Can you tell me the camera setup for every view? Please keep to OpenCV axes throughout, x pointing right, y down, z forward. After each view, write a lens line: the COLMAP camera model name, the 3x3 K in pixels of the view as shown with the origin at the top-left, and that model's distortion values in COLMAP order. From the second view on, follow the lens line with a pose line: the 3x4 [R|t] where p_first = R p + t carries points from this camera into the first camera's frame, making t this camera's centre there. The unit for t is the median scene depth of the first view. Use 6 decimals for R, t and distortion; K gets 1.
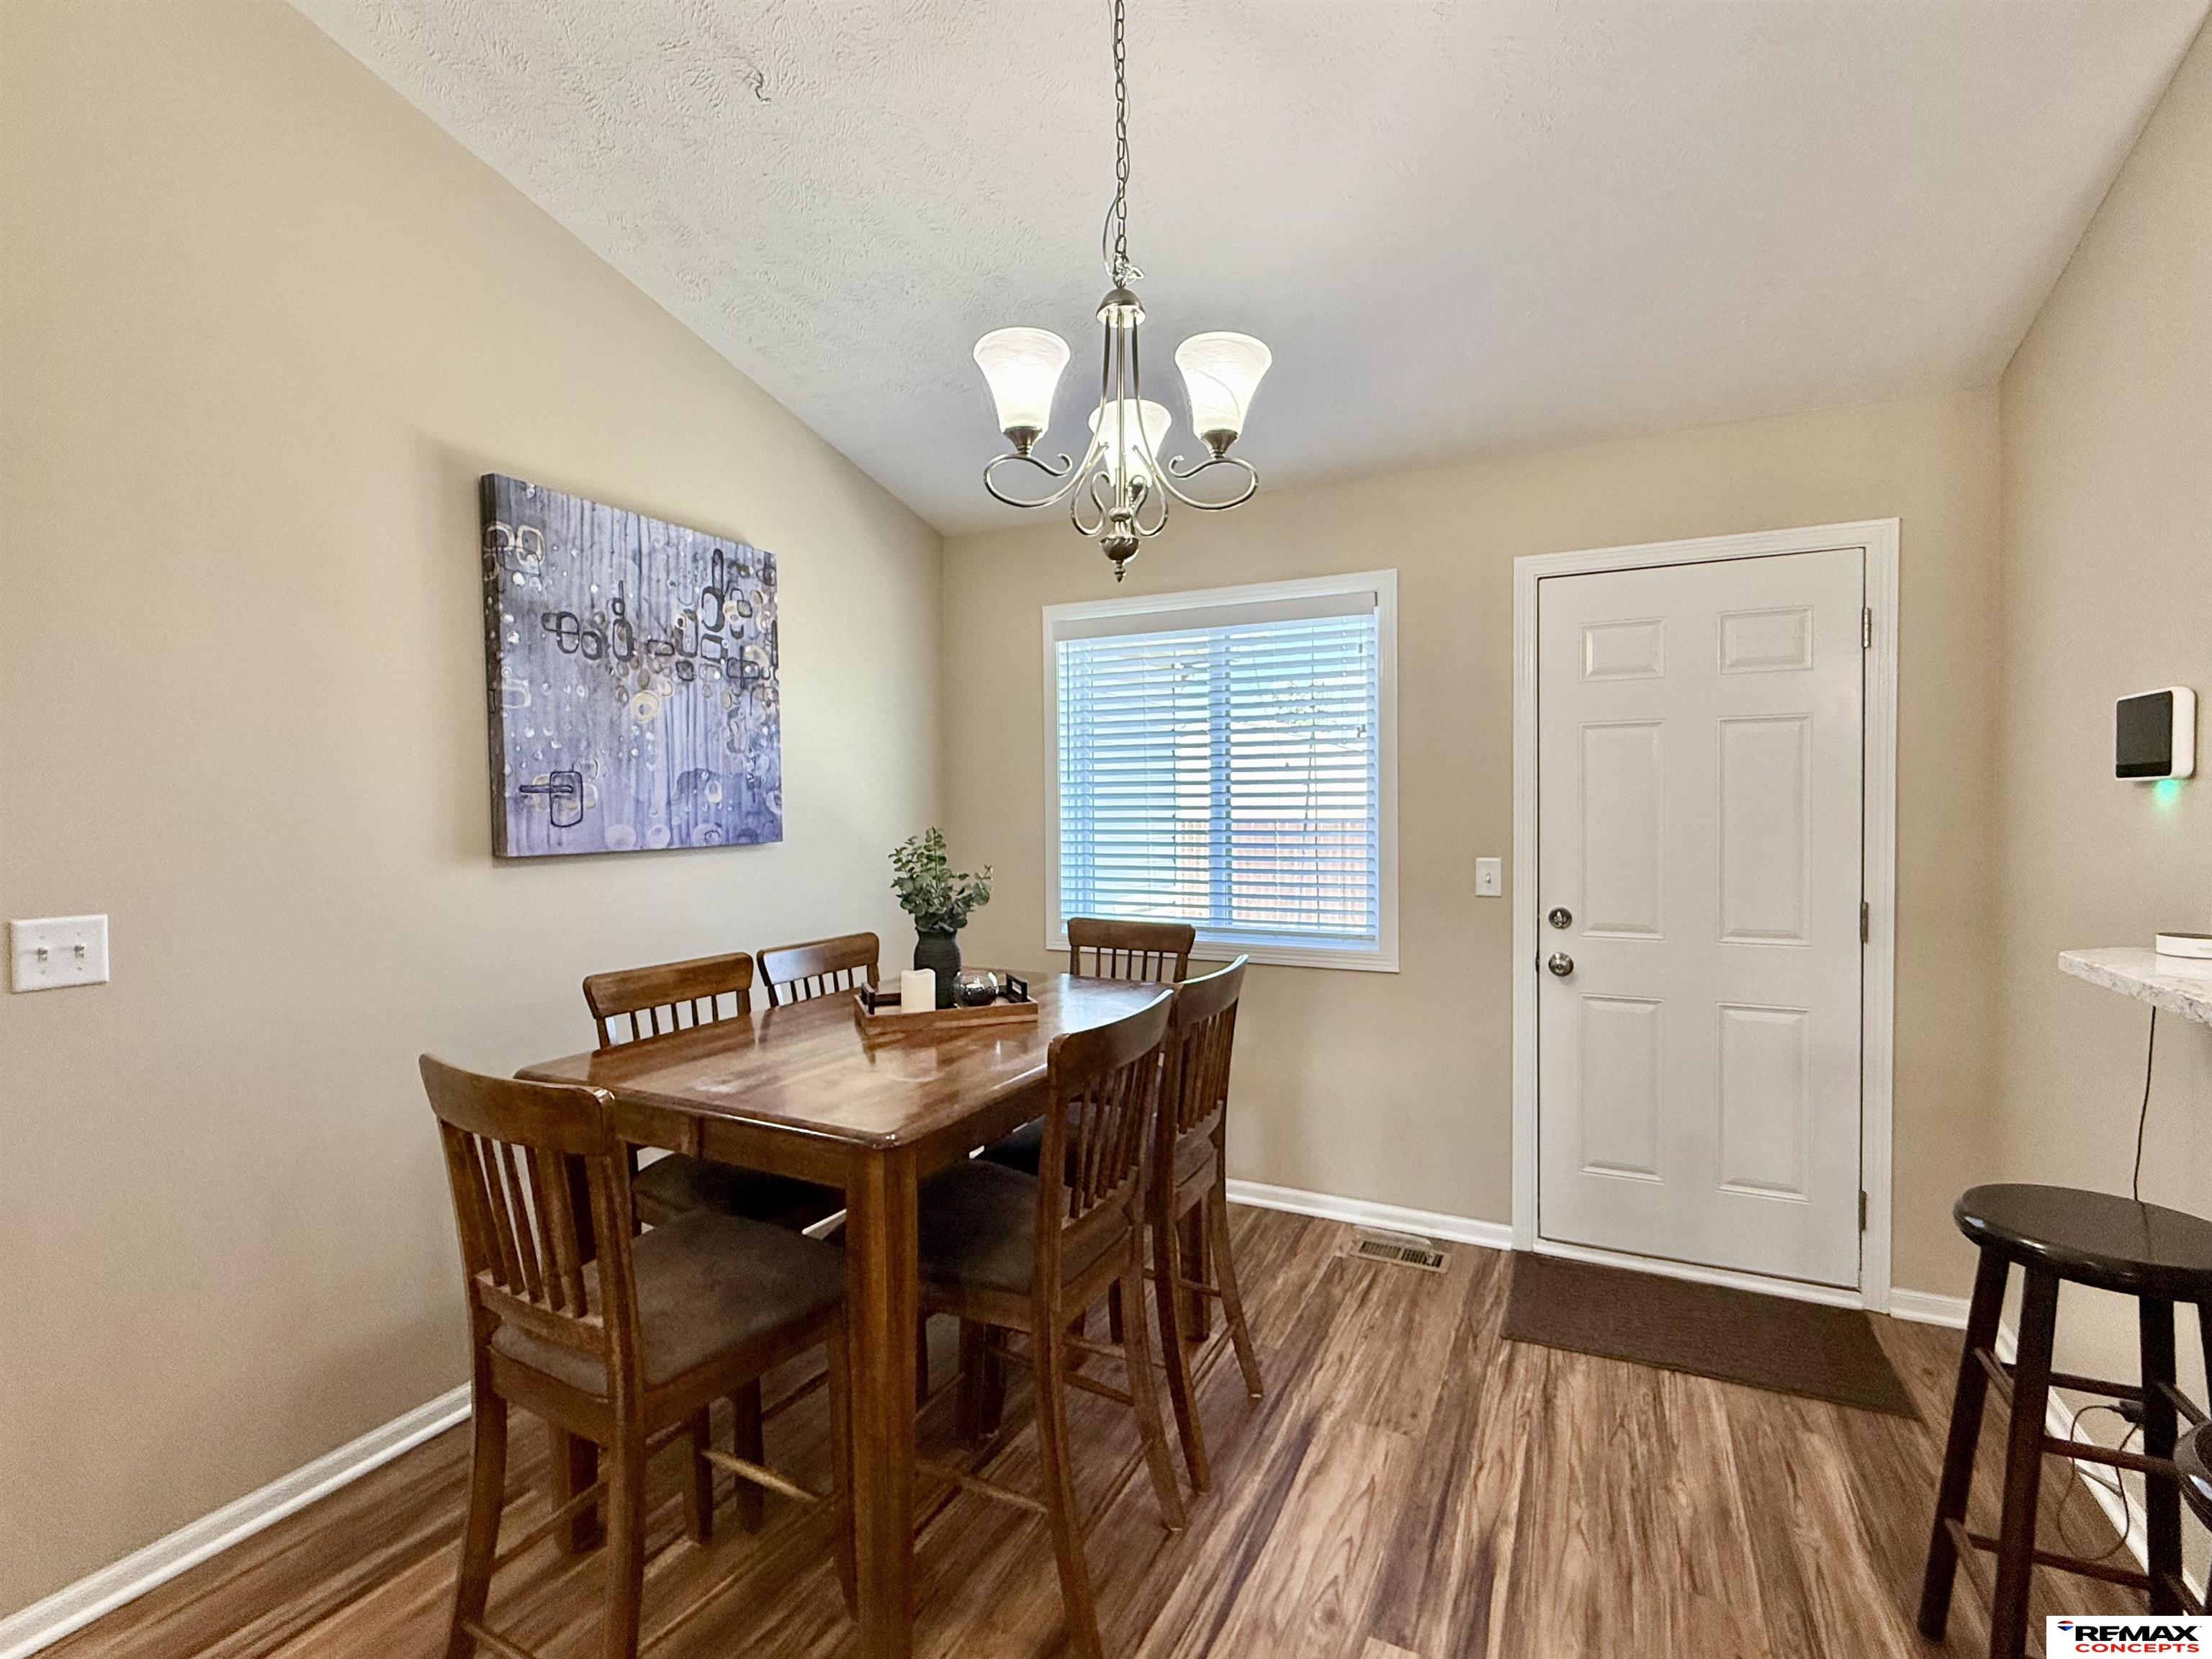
lens RADIAL K [[1015.3, 0, 1100.1], [0, 1015.3, 821.7], [0, 0, 1]] dist [-0.002461, -0.000195]
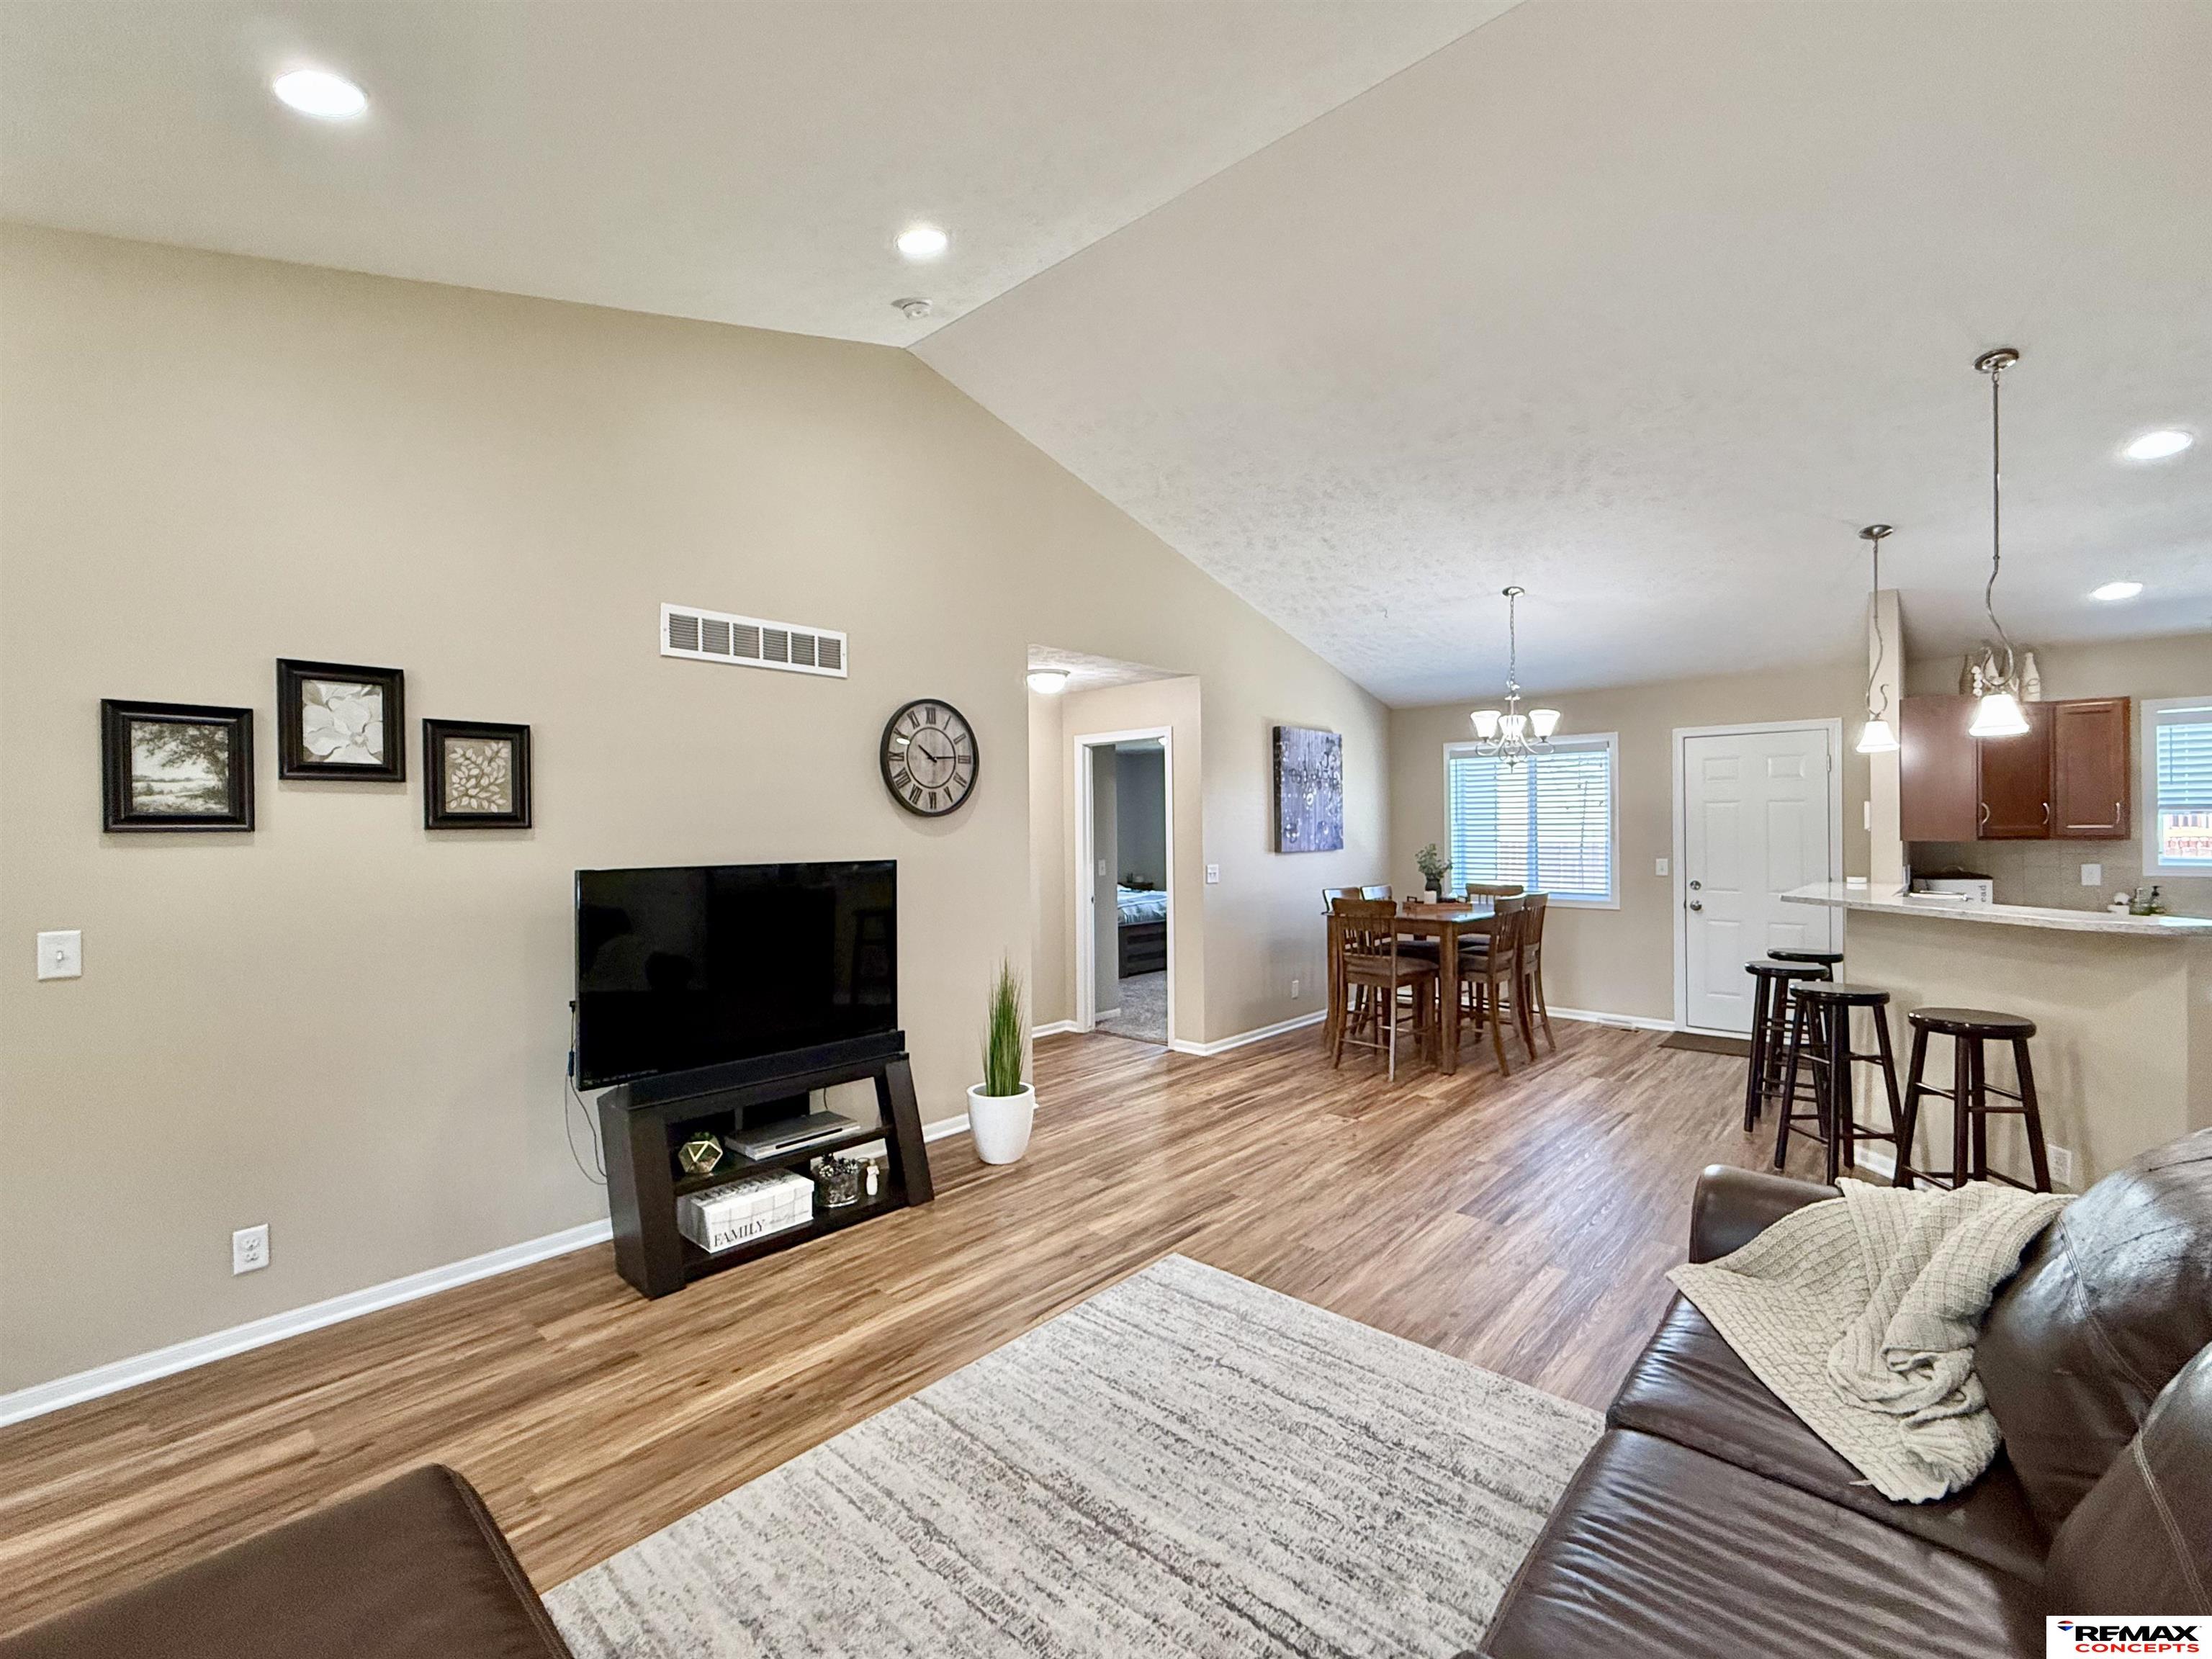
lens RADIAL K [[961.7, 0, 1108.9], [0, 961.7, 825.8], [0, 0, 1]] dist [0.002894, -0.000425]
pose [[0.963755, 0.000773, -0.266787, -0.262608], [-0.006692, 0.999751, -0.021276, 0.017186], [0.266705, 0.022291, 0.963521, -1.560716]]
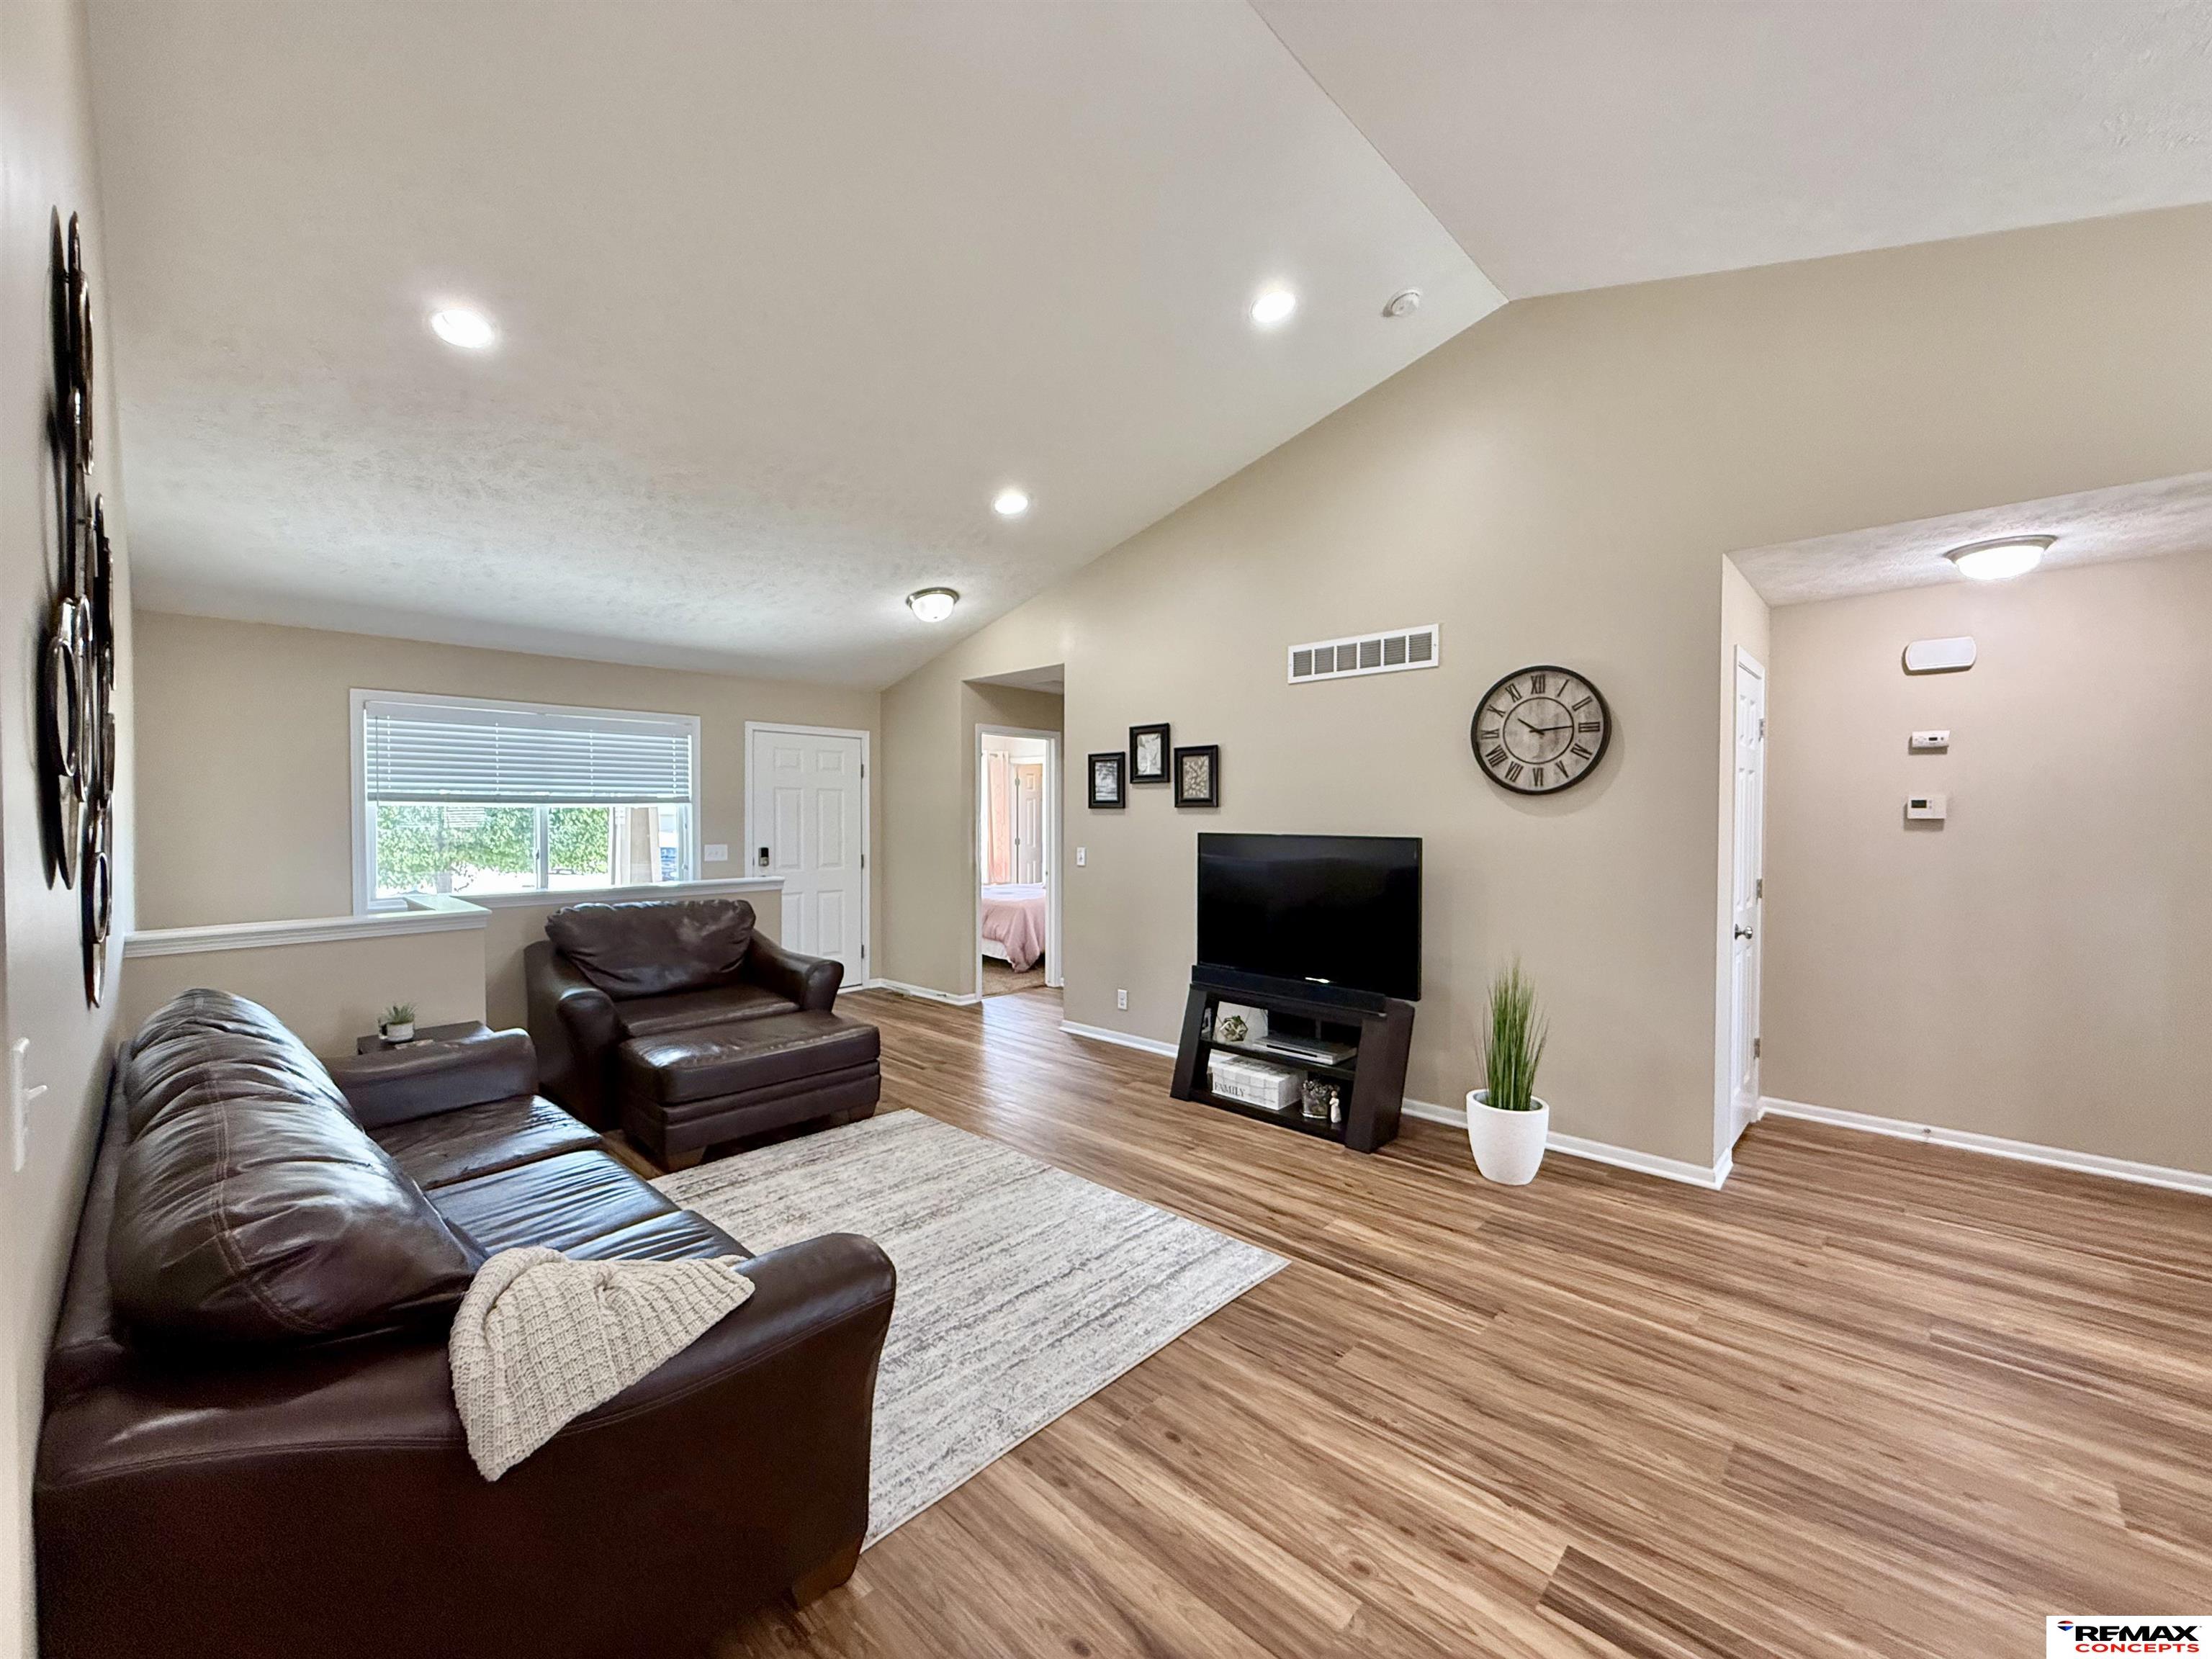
lens RADIAL K [[883.7, 0, 1100.2], [0, 883.7, 828.8], [0, 0, 1]] dist [-0.000655, 0.000469]
pose [[-0.292490, 0.025589, -0.955926, 0.500793], [-0.019548, 0.999273, 0.032730, -0.009652], [0.956069, 0.028259, -0.291777, -0.352107]]
